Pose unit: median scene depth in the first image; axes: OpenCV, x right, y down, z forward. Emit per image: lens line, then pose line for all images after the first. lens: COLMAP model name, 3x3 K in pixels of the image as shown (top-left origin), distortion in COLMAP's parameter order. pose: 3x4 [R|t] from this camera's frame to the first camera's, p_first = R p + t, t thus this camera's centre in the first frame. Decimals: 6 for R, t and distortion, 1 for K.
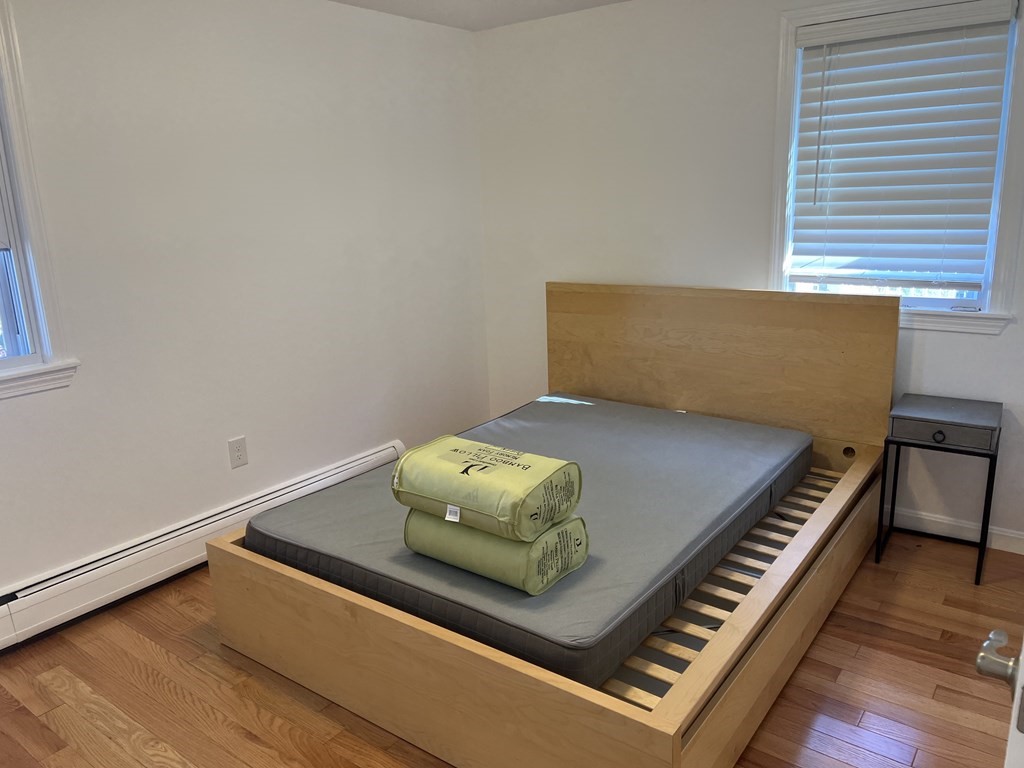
lens RADIAL K [[771.2, 0, 512.0], [0, 771.2, 384.0], [0, 0, 1]] dist [0.063479, -0.062853]
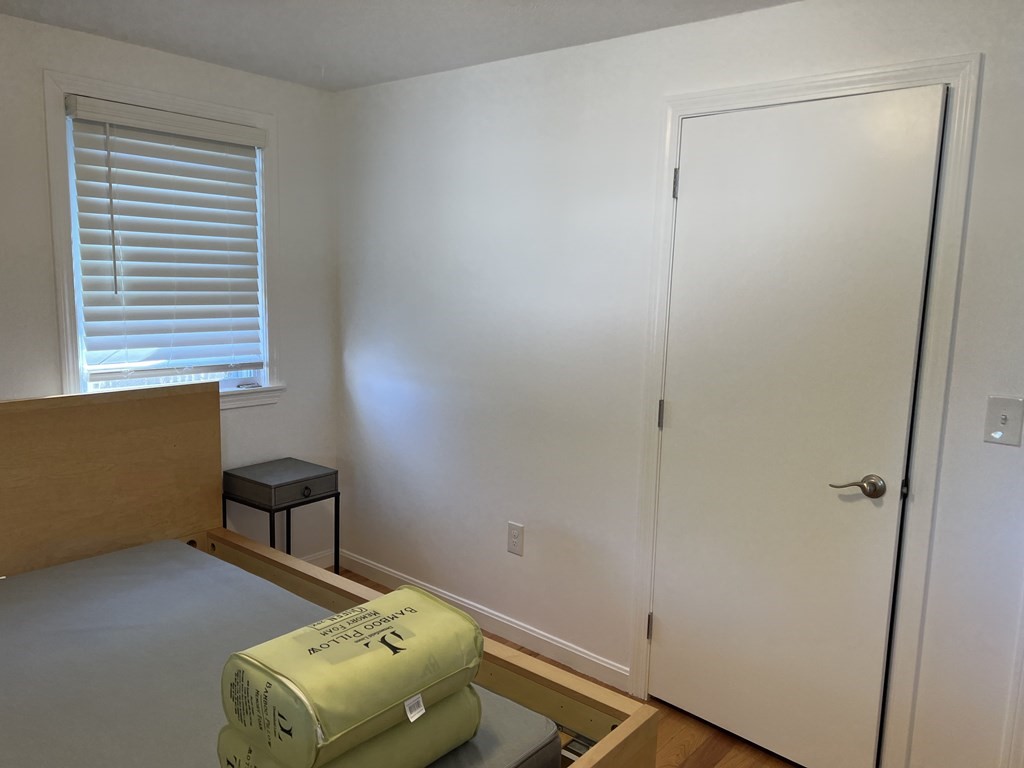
lens RADIAL K [[771.2, 0, 512.0], [0, 771.2, 384.0], [0, 0, 1]] dist [0.063479, -0.062853]
pose [[0.041865, -0.106947, 0.993383, -0.723342], [0.212745, 0.972408, 0.095723, -0.170144], [-0.976211, 0.207329, 0.063462, 0.747445]]
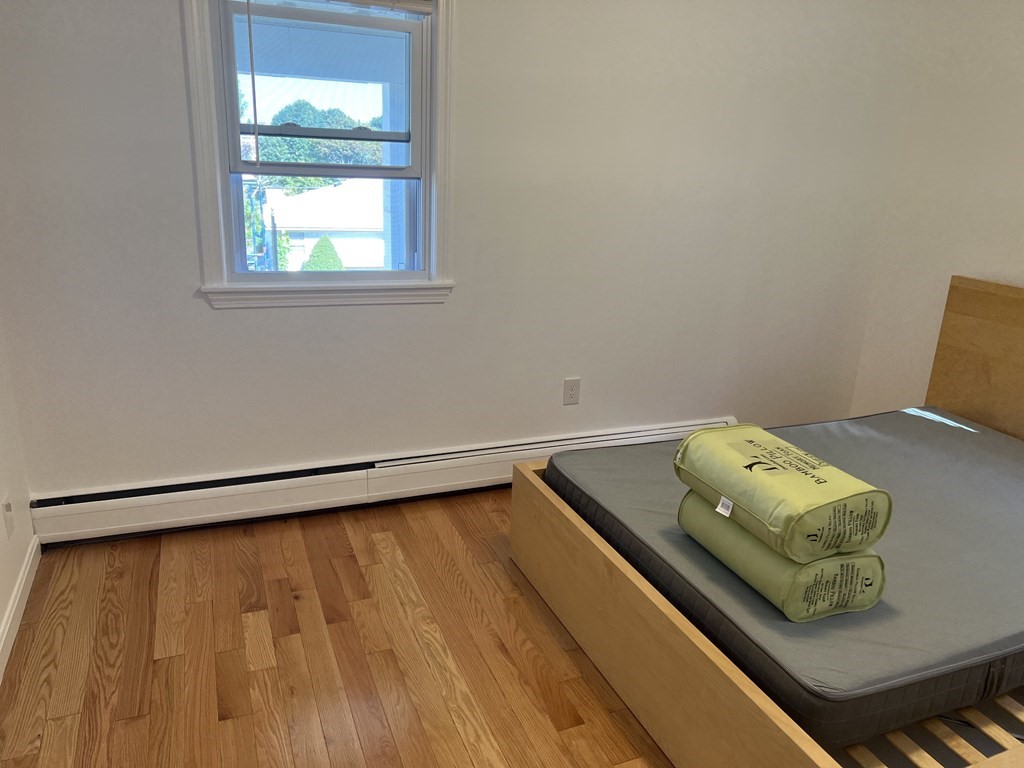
lens RADIAL K [[775.3, 0, 512.0], [0, 775.3, 384.0], [0, 0, 1]] dist [0.103348, -0.129015]
pose [[0.862160, 0.220100, -0.456328, 0.093634], [-0.195646, 0.975474, 0.100857, -0.020347], [0.467335, 0.002324, 0.884077, 0.040718]]
